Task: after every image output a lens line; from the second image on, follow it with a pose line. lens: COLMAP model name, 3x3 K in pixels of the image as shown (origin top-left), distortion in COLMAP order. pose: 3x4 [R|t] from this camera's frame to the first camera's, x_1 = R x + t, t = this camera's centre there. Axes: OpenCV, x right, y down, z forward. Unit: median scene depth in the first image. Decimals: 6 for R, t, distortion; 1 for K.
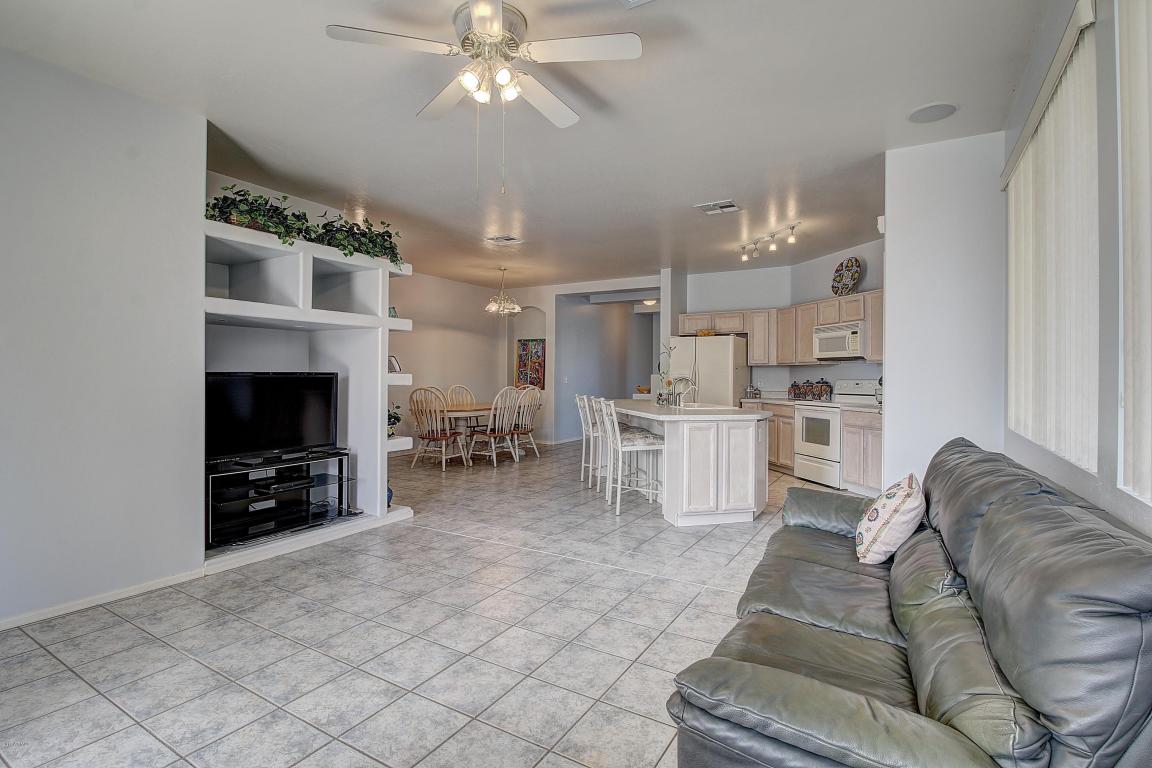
lens RADIAL K [[551.8, 0, 578.0], [0, 551.8, 382.1], [0, 0, 1]] dist [-0.036438, -0.001510]
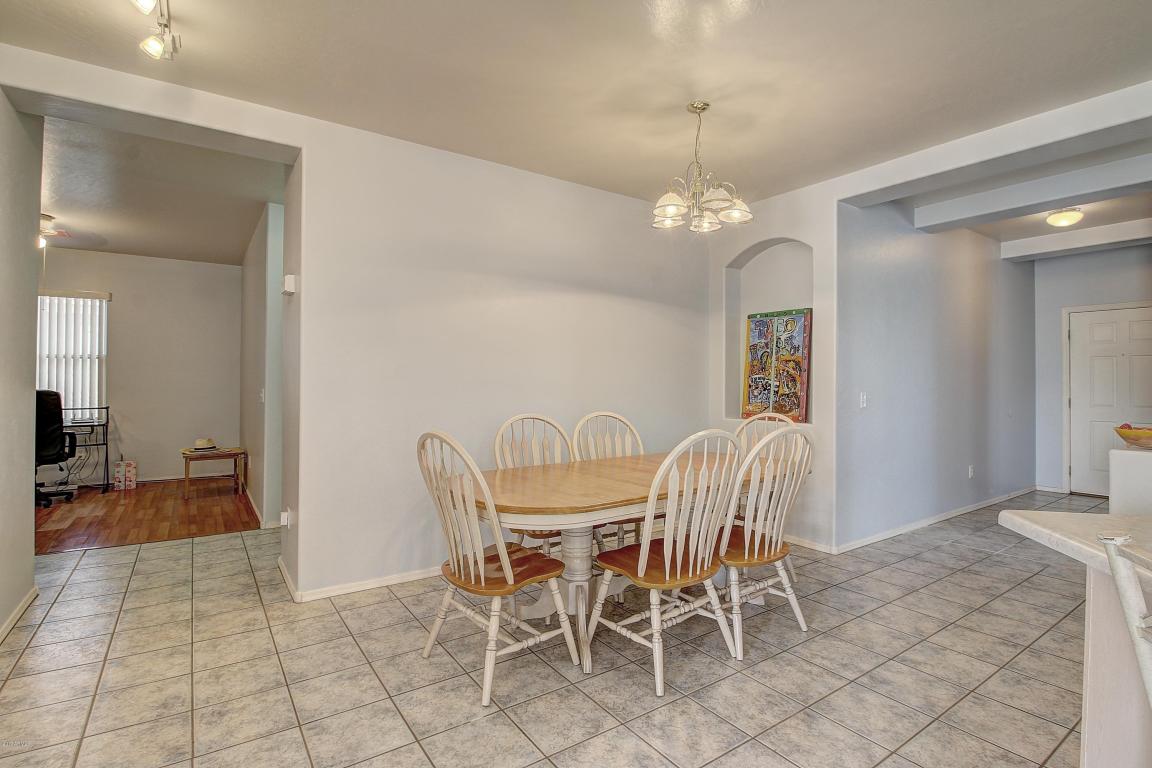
lens RADIAL K [[551.8, 0, 574.1], [0, 551.8, 389.1], [0, 0, 1]] dist [-0.036438, -0.001510]
pose [[0.911754, 0.006655, -0.410682, -0.053350], [-0.012628, 0.999850, -0.011834, -0.005044], [0.410542, 0.015976, 0.911702, 0.531869]]
